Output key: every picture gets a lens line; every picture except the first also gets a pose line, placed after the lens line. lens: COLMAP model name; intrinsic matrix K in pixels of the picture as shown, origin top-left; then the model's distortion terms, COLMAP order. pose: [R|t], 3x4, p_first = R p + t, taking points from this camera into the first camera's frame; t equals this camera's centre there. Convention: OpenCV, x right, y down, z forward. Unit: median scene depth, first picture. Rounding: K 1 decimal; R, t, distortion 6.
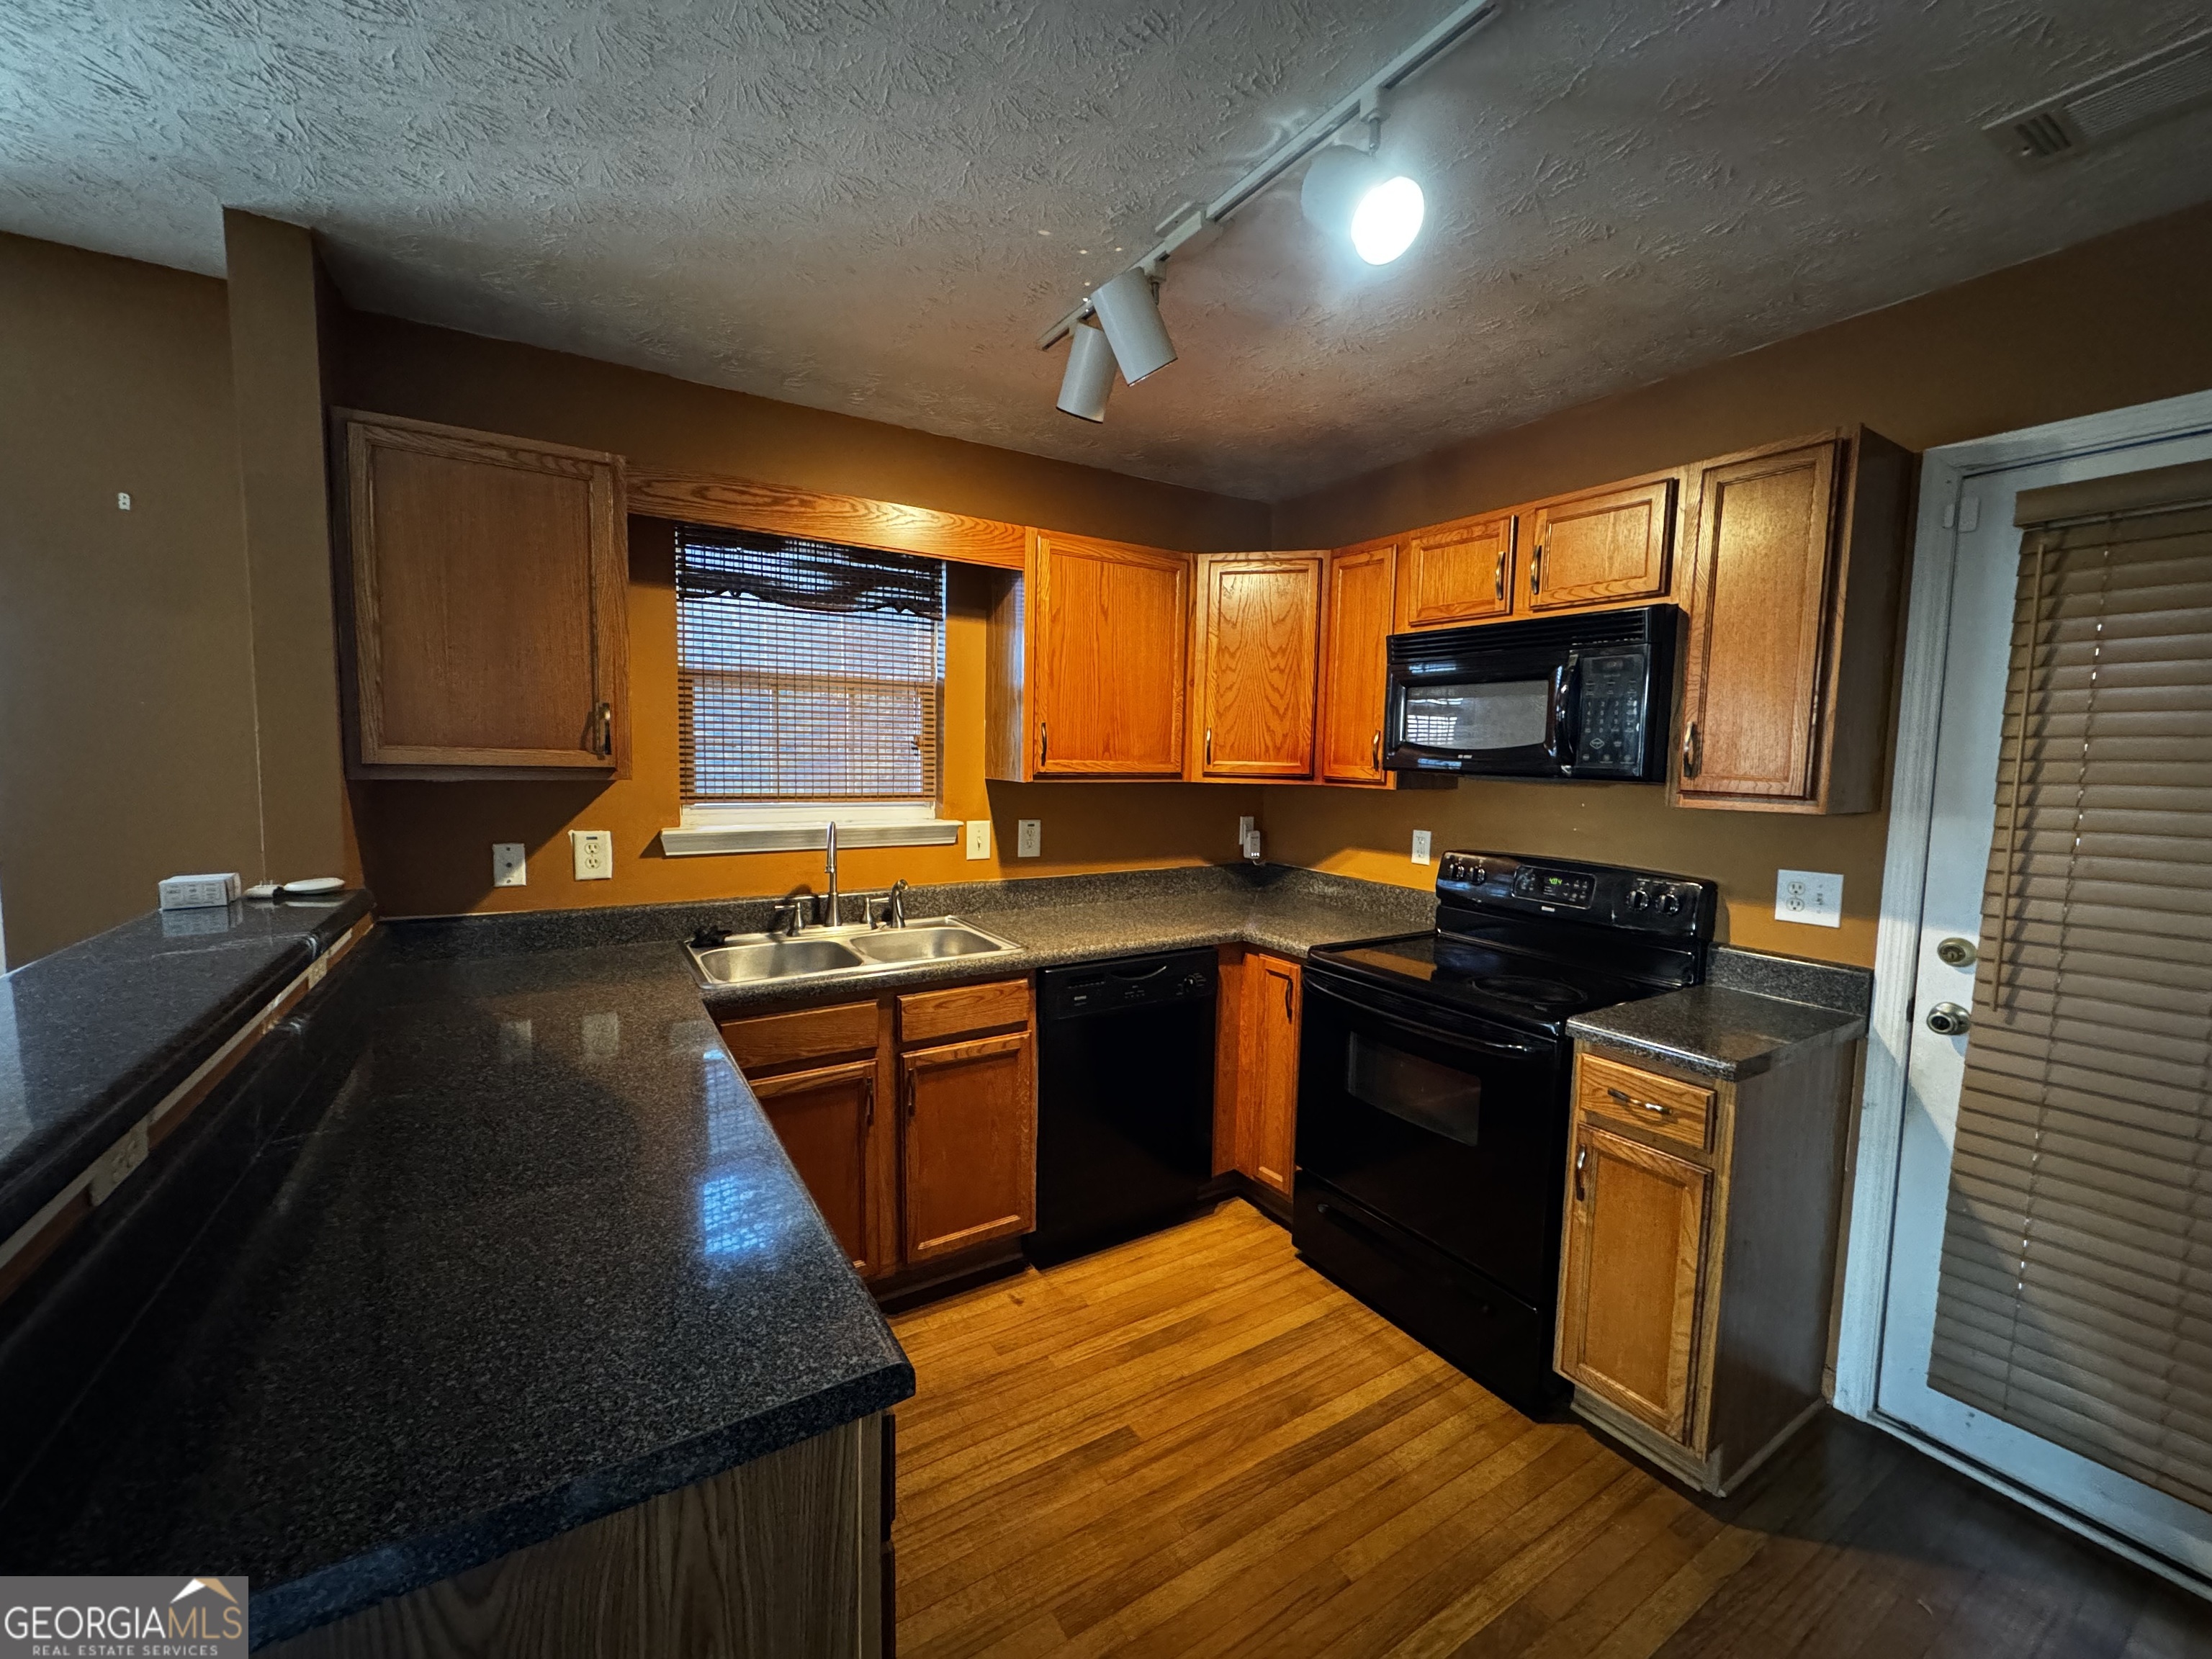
lens RADIAL K [[885.0, 0, 1106.2], [0, 885.0, 825.6], [0, 0, 1]] dist [-0.000045, 0.000271]
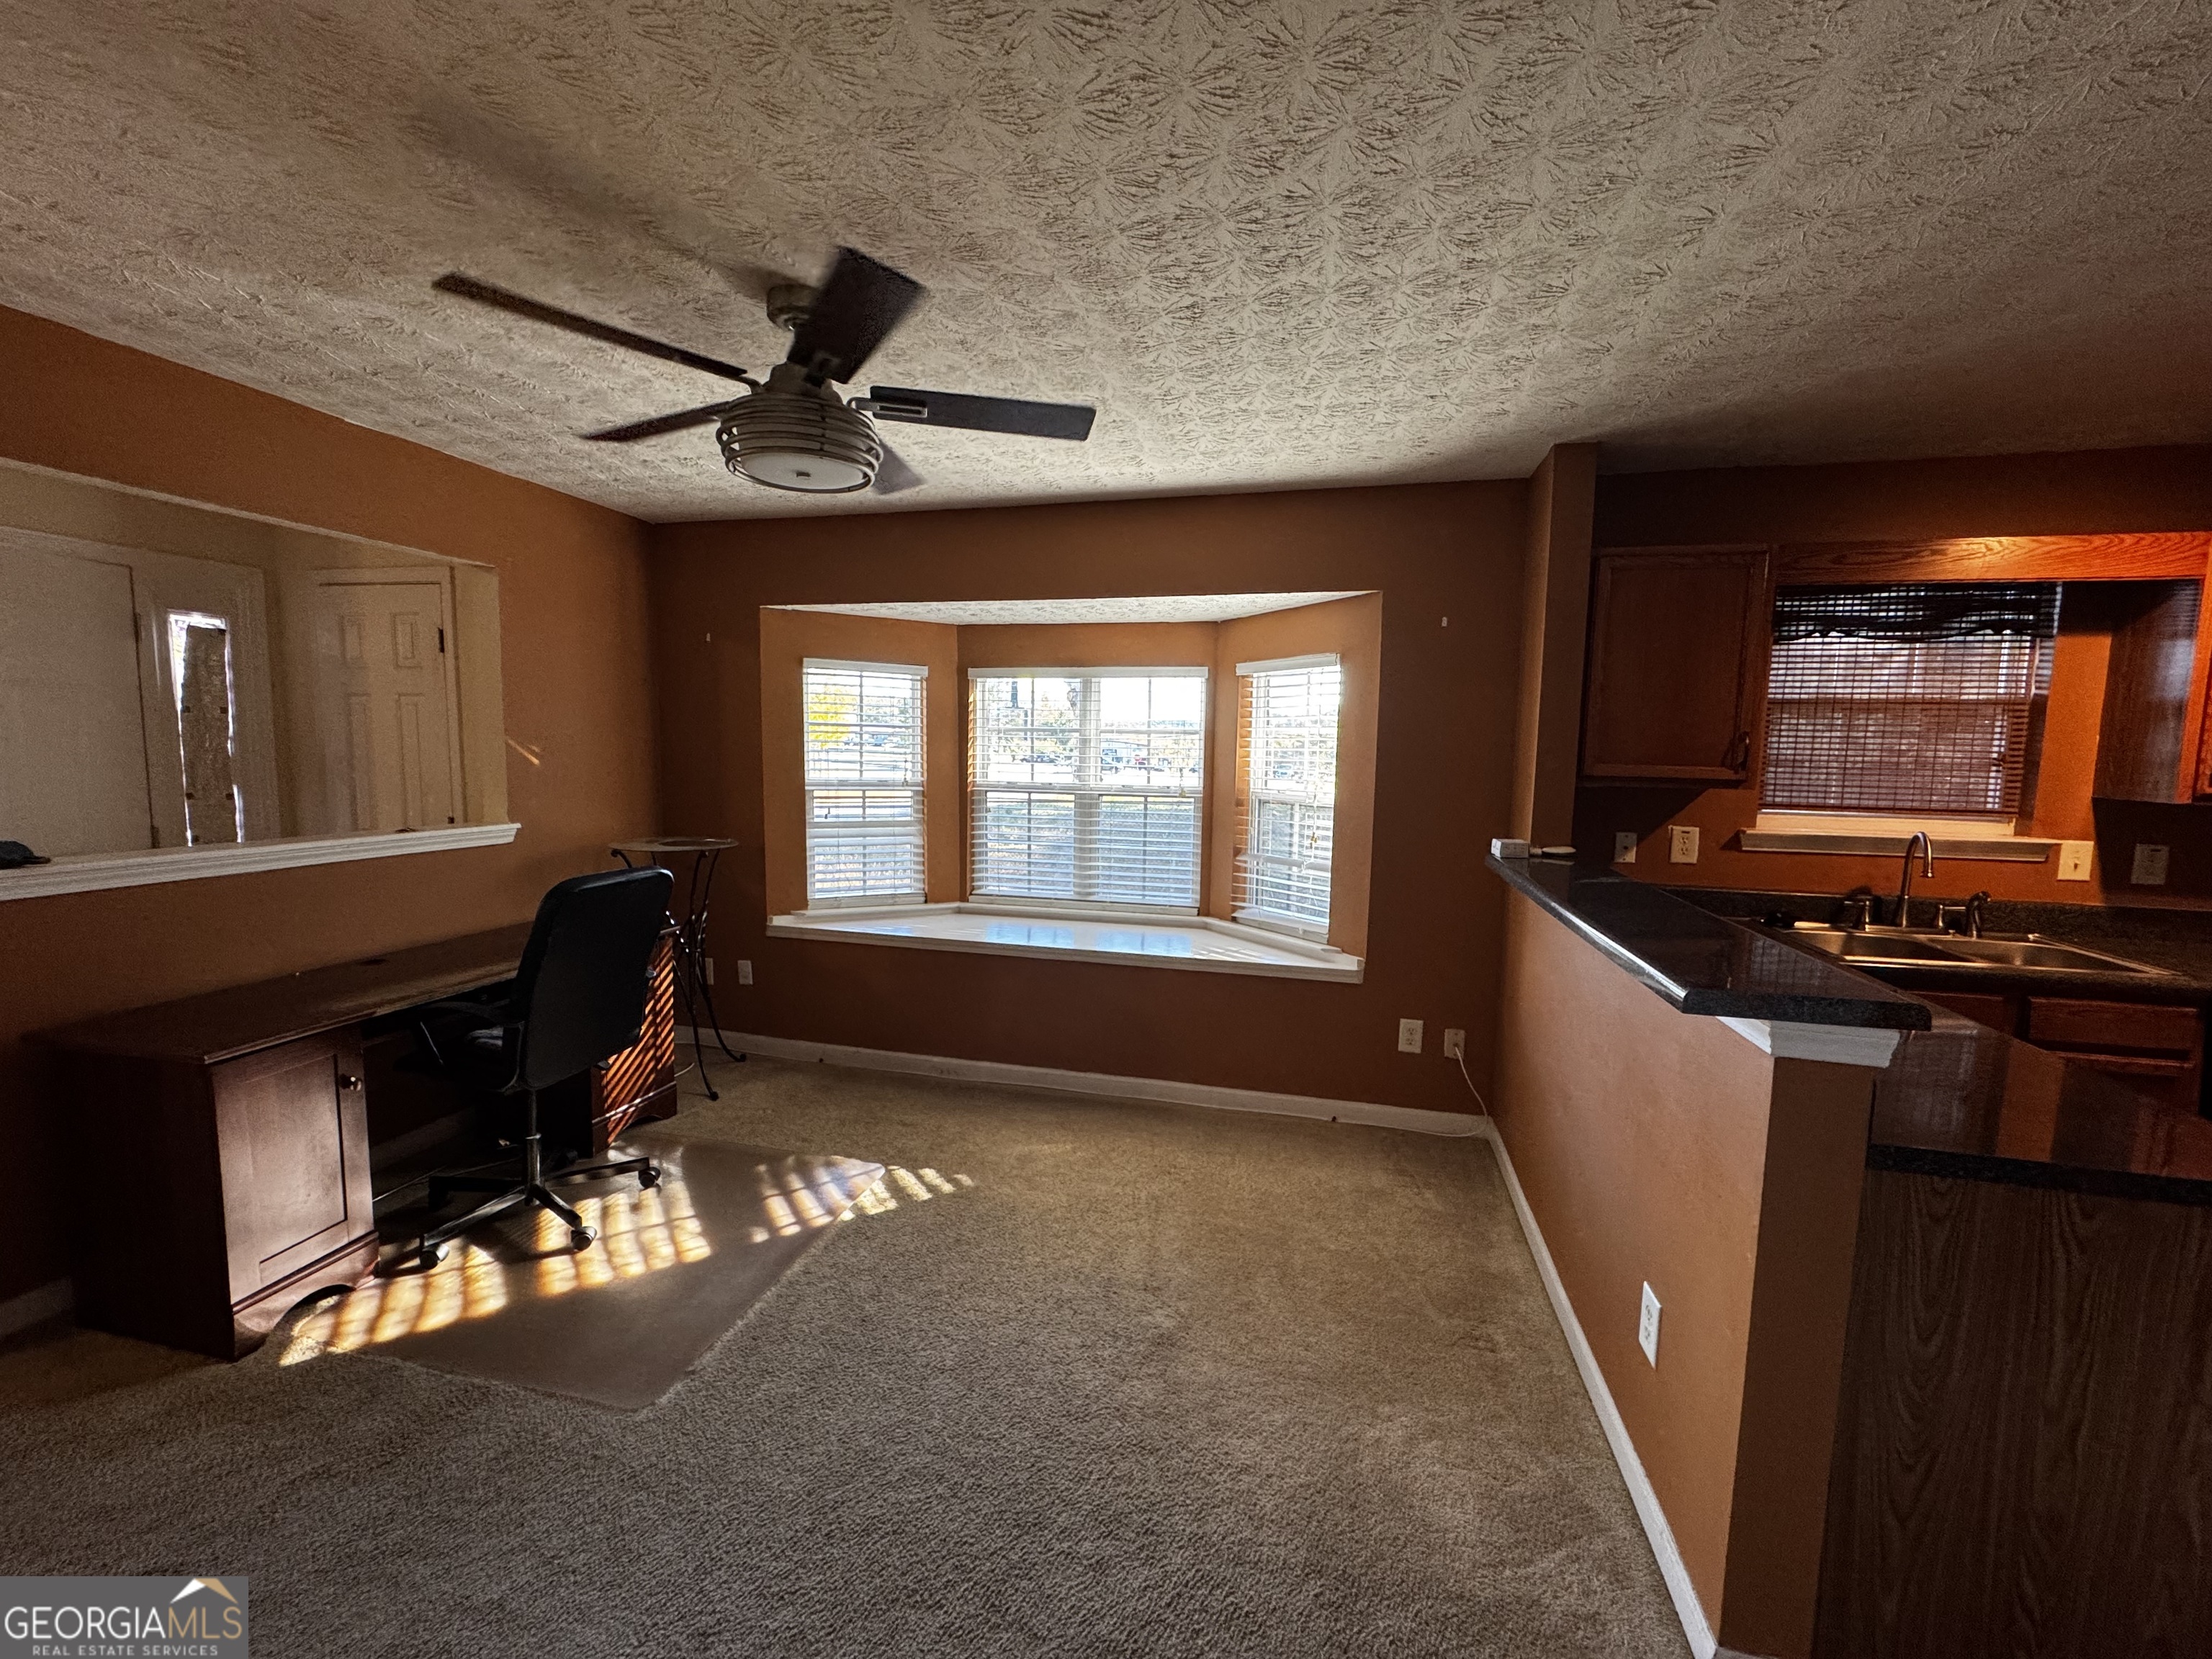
lens RADIAL K [[885.0, 0, 1104.1], [0, 885.0, 826.1], [0, 0, 1]] dist [-0.000045, 0.000271]
pose [[0.694326, 0.063603, -0.716844, -0.223812], [-0.063159, 0.997629, 0.027340, 0.022472], [0.716883, 0.026292, 0.696697, -0.507043]]
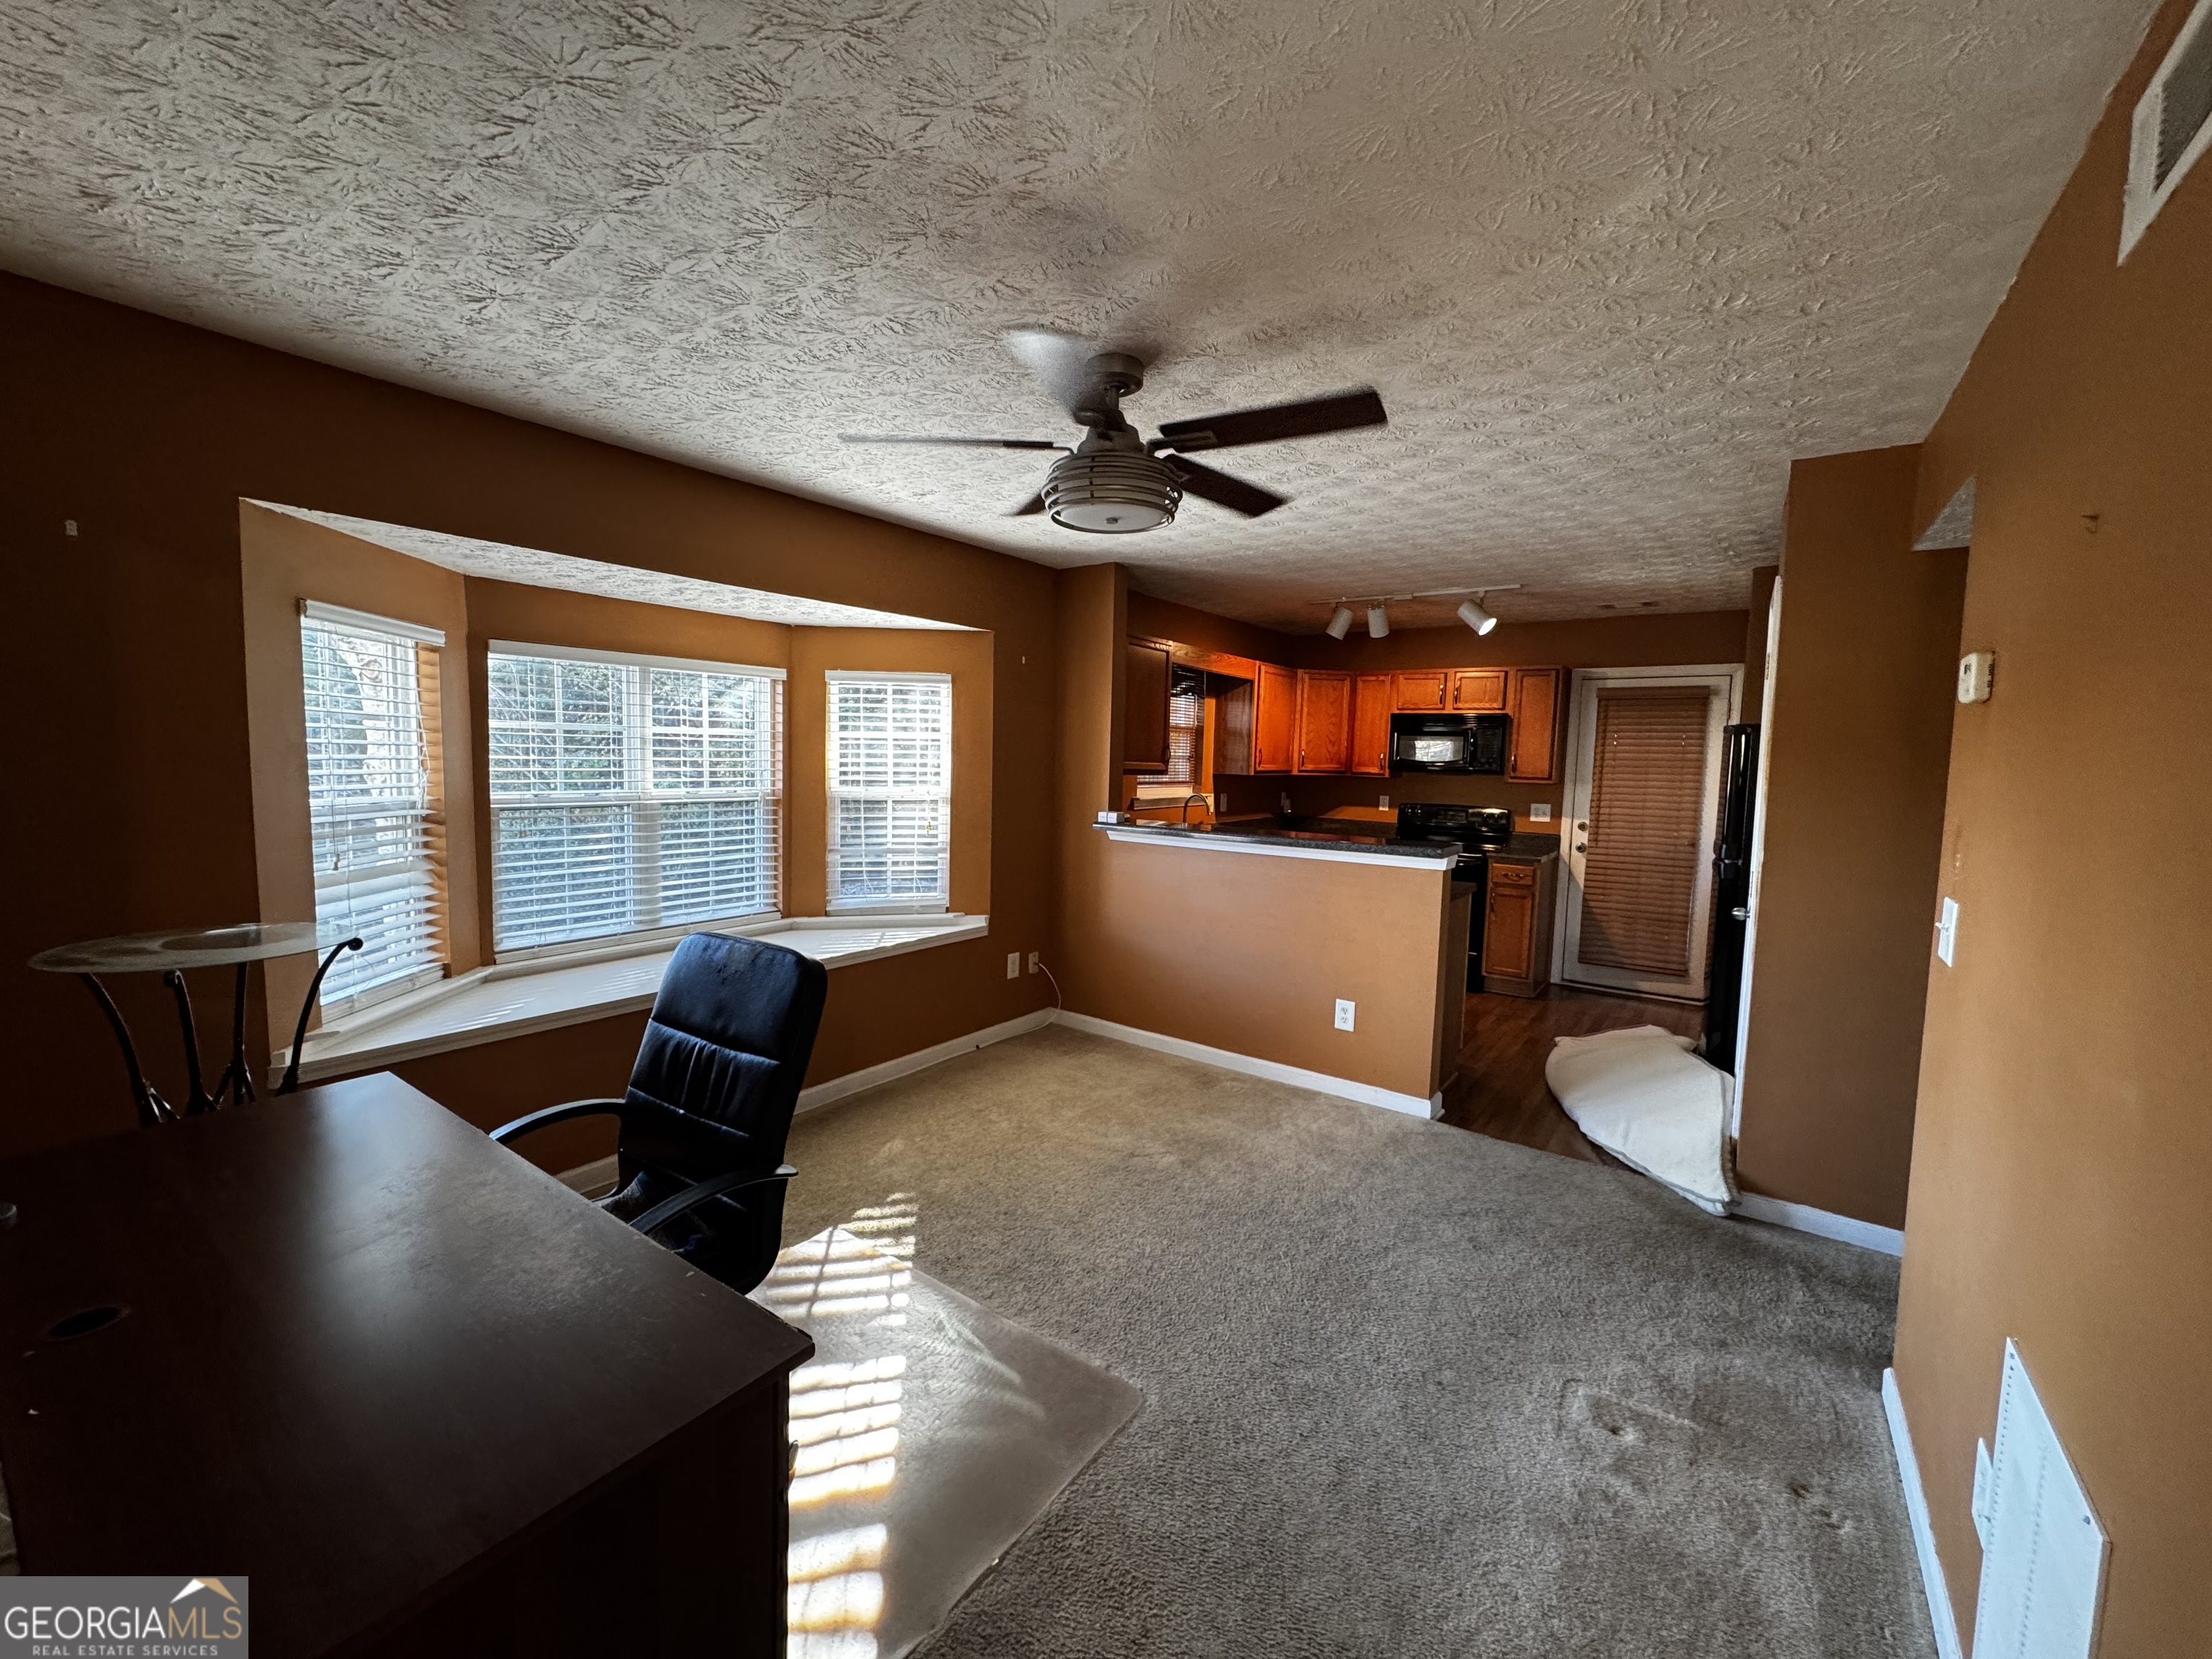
lens RADIAL K [[885.0, 0, 1103.8], [0, 885.0, 825.4], [0, 0, 1]] dist [-0.000045, 0.000271]
pose [[0.928732, -0.025692, 0.369860, -1.344160], [0.022780, 0.999666, 0.012239, 0.044216], [-0.370051, -0.002941, 0.929007, -0.978835]]
